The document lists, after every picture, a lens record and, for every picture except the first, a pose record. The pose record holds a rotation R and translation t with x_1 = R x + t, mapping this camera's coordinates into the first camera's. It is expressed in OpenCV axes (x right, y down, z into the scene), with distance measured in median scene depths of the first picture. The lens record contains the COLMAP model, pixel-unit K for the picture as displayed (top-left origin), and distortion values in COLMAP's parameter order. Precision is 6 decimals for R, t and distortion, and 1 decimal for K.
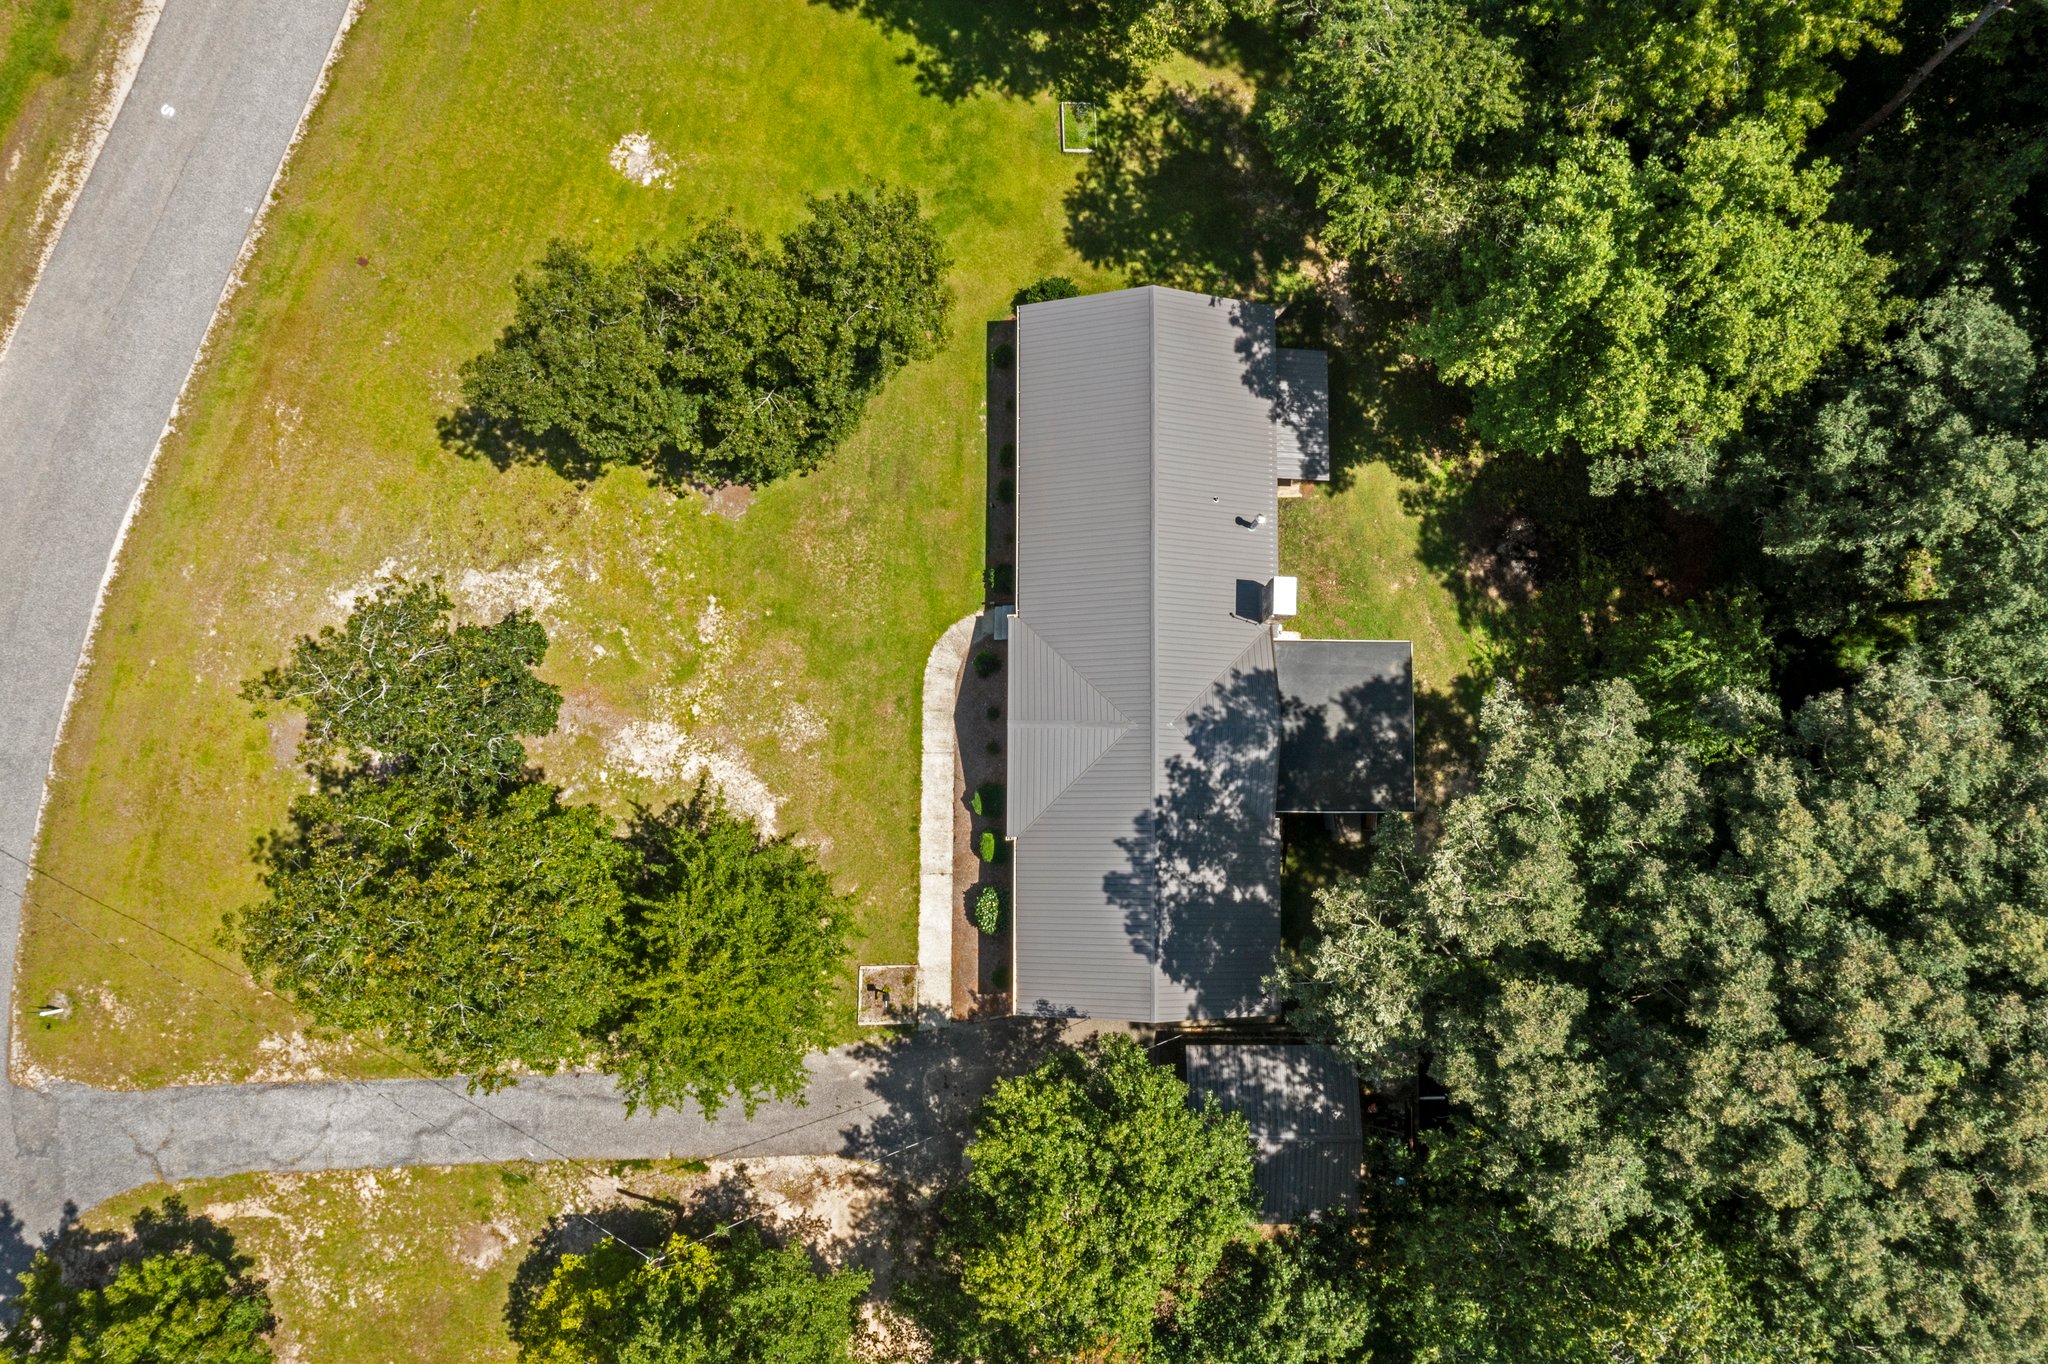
lens RADIAL K [[1629.6, 0, 1014.0], [0, 1629.6, 674.0], [0, 0, 1]] dist [-0.020399, 0.013451]
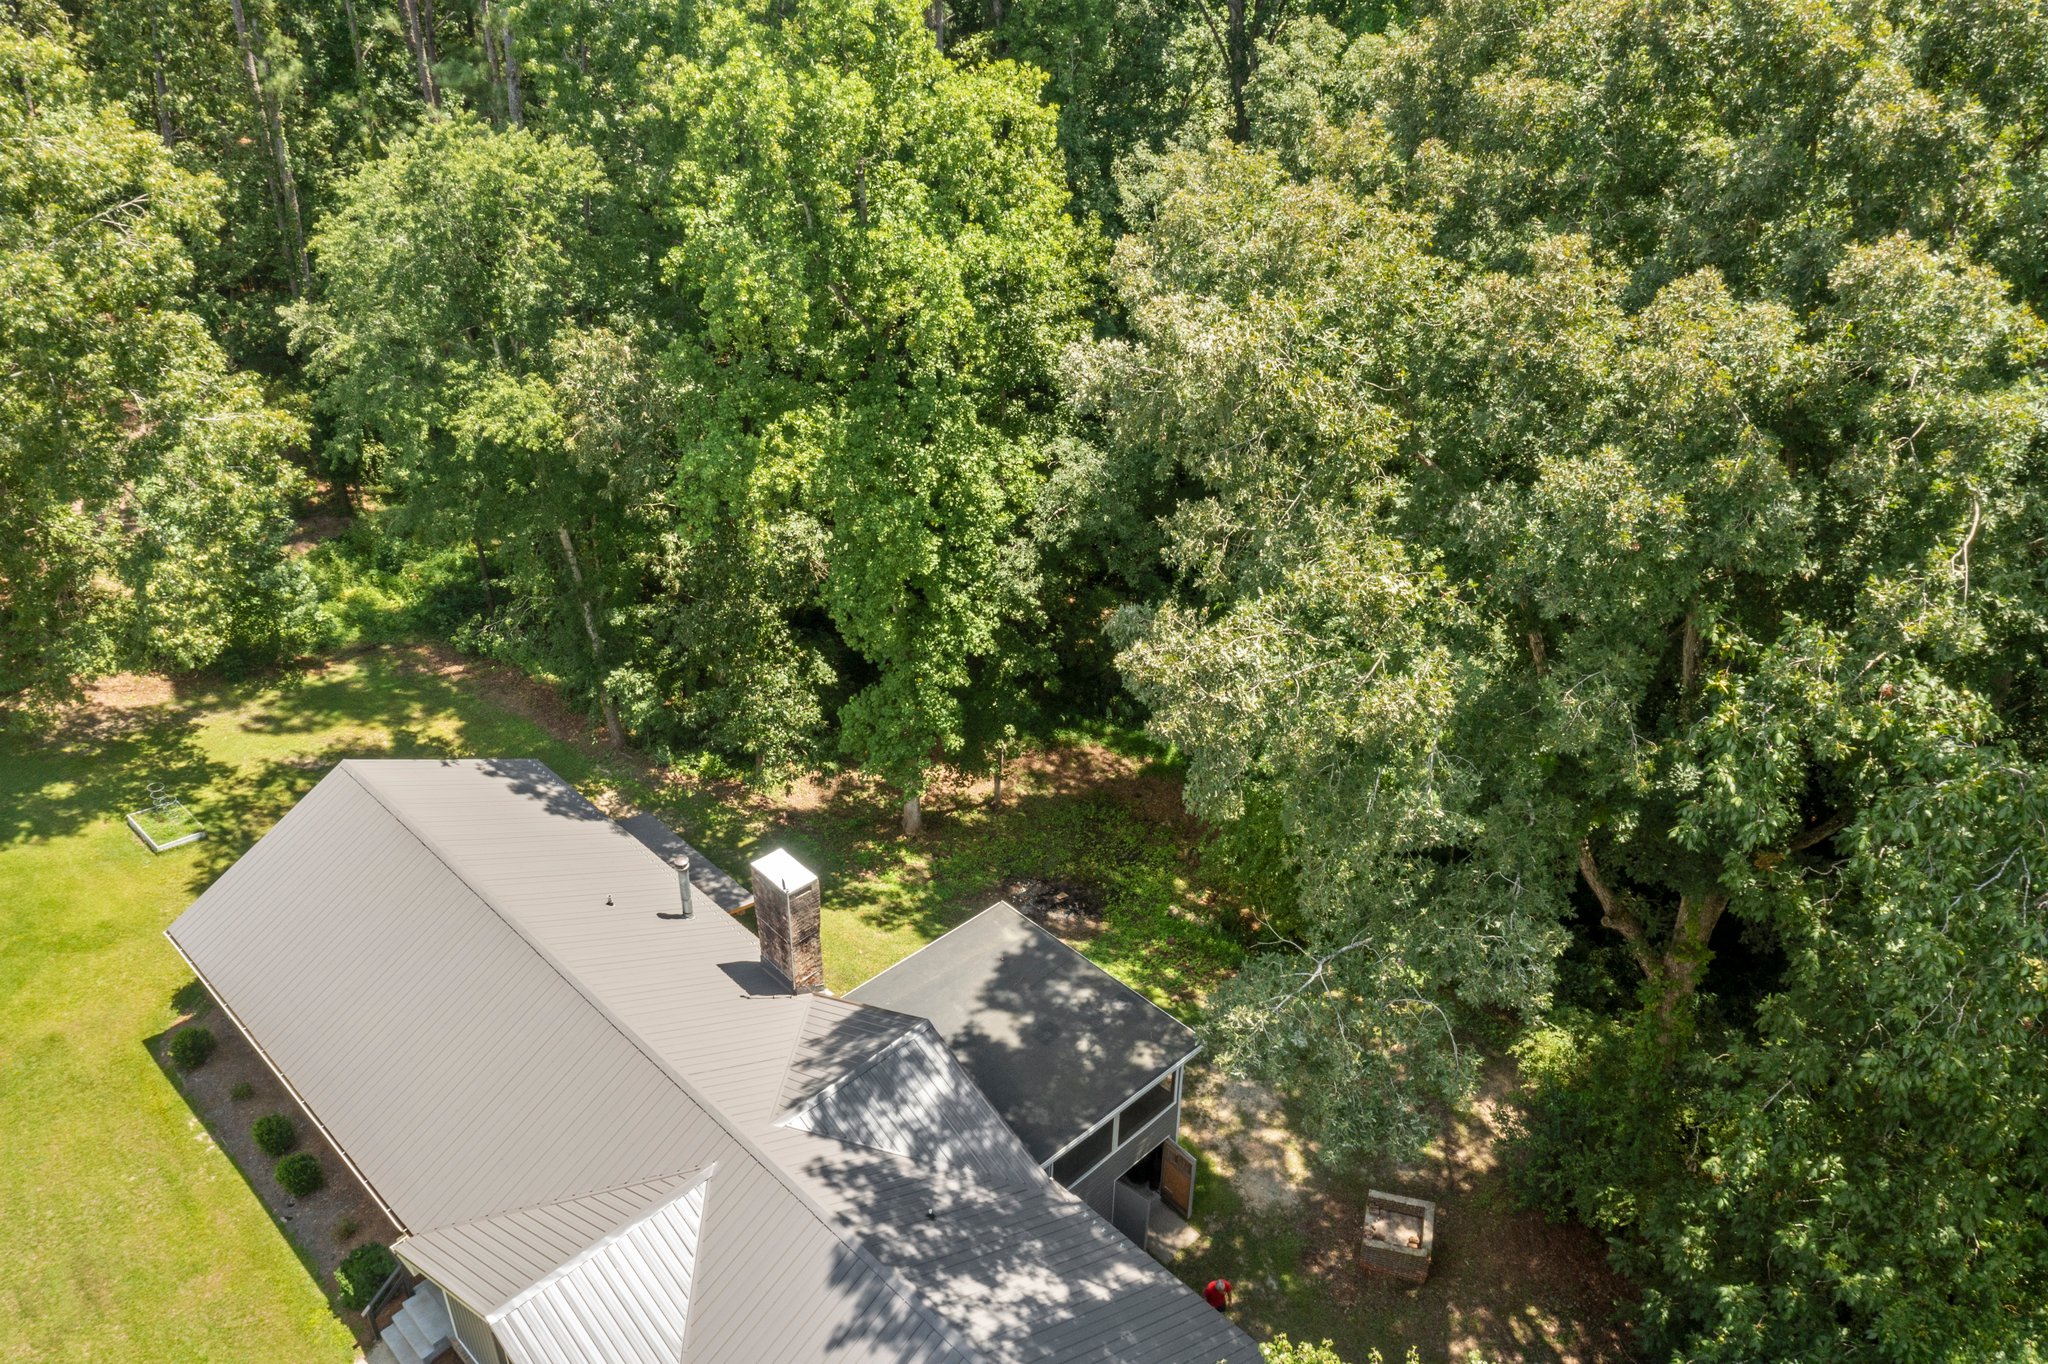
lens RADIAL K [[1629.6, 0, 1035.4], [0, 1629.6, 690.7], [0, 0, 1]] dist [-0.020399, 0.013451]
pose [[0.706371, -0.379813, 0.597313, -0.102890], [0.703786, 0.467062, -0.535293, 0.308471], [-0.075671, 0.798496, 0.597226, 0.578573]]
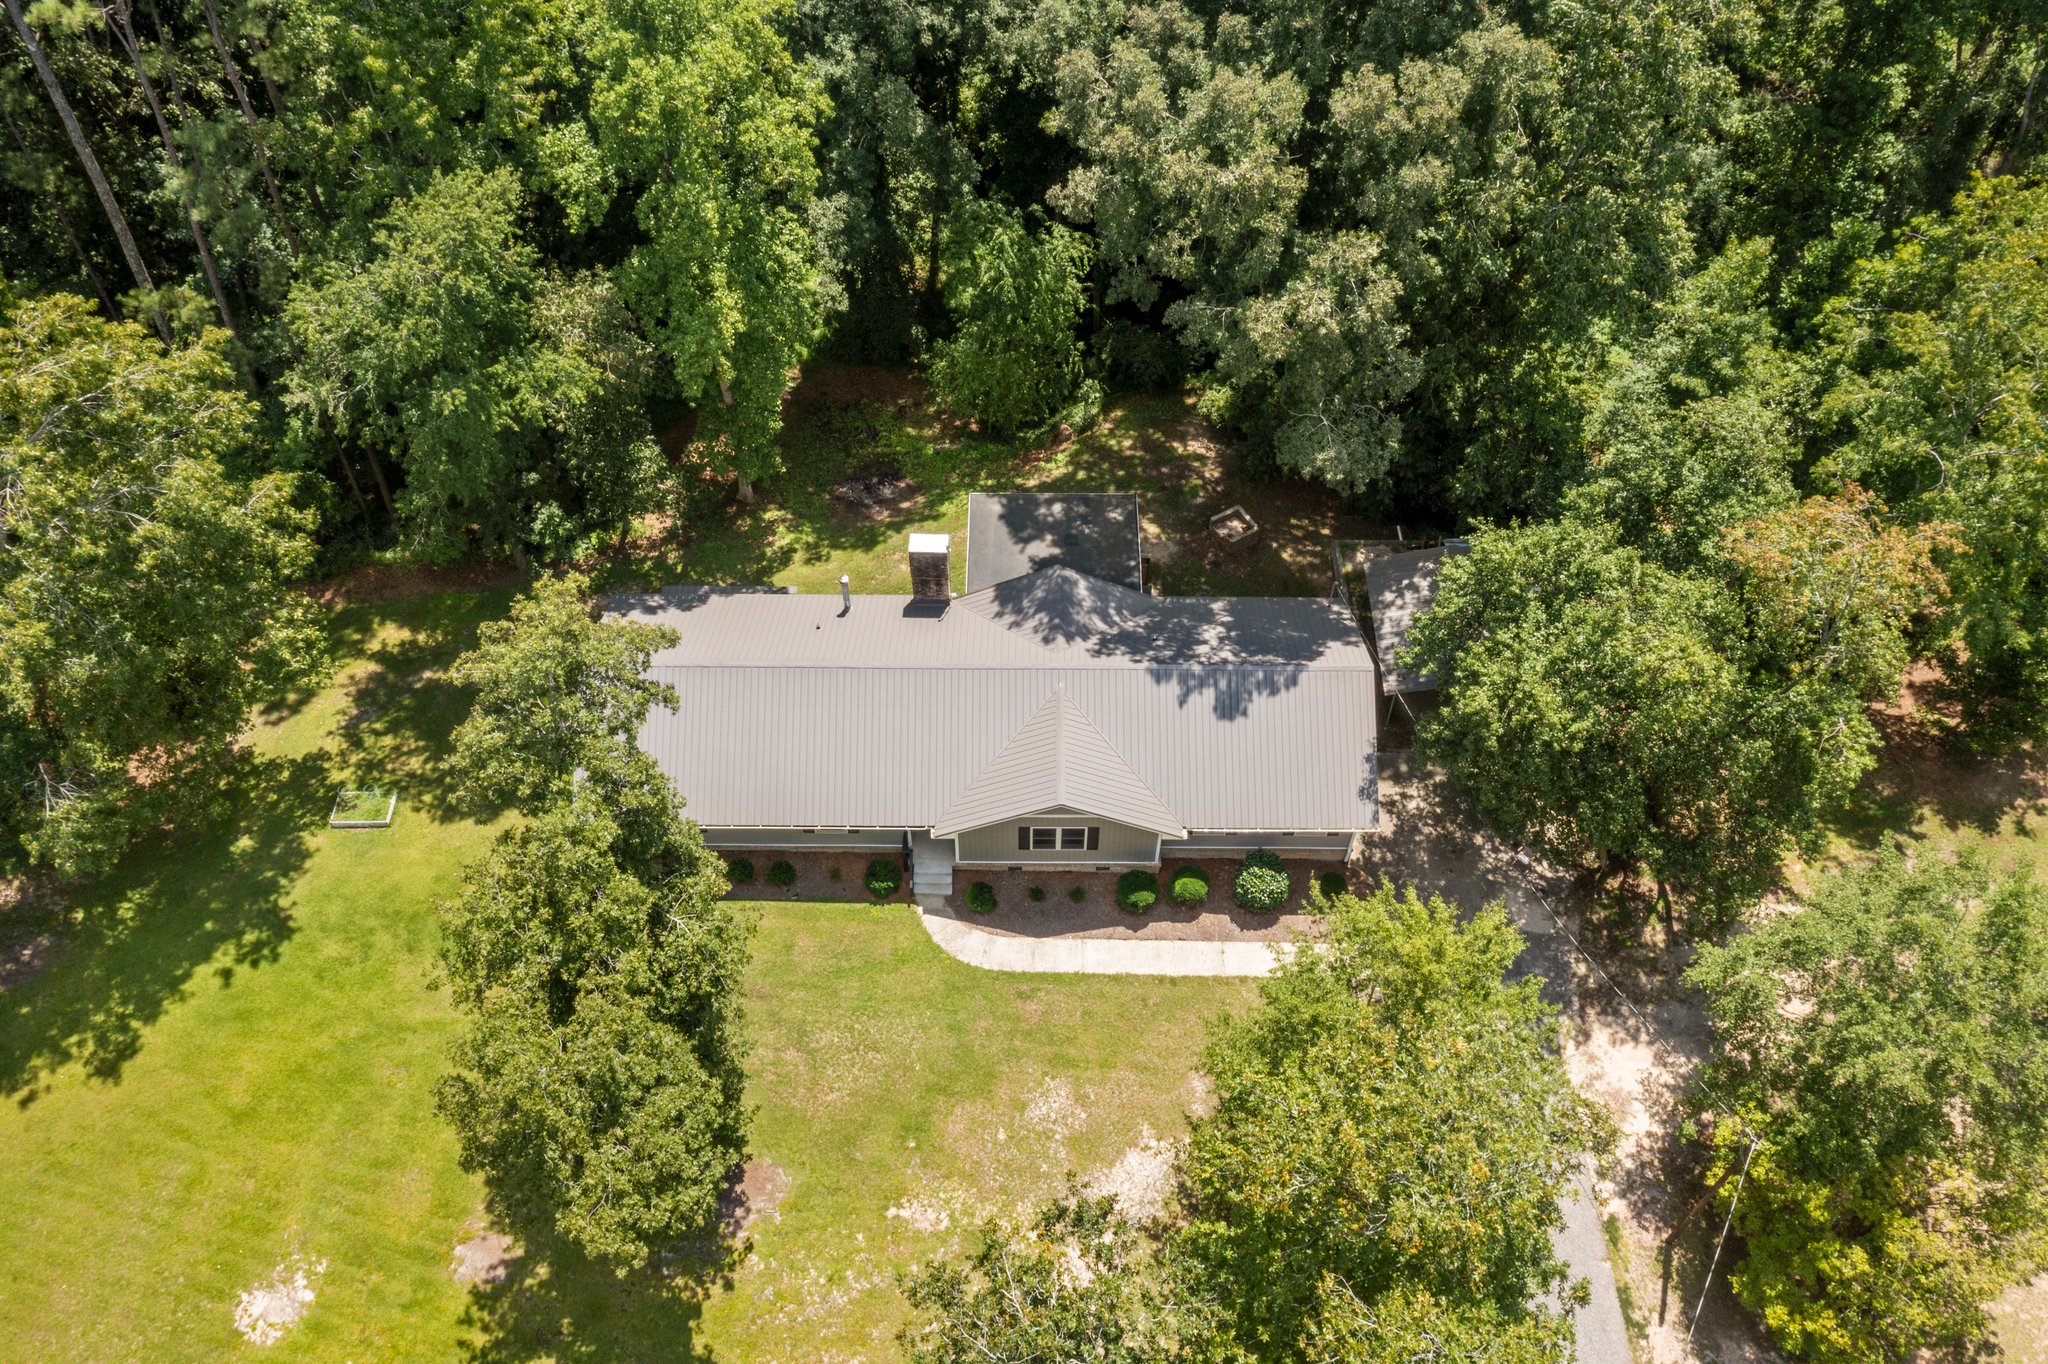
lens RADIAL K [[1629.6, 0, 1030.0], [0, 1629.6, 696.8], [0, 0, 1]] dist [-0.020399, 0.013451]
pose [[-0.008502, -0.812086, 0.583475, -0.480732], [0.995377, 0.048948, 0.082631, -0.060696], [-0.095664, 0.581481, 0.807916, 0.258623]]
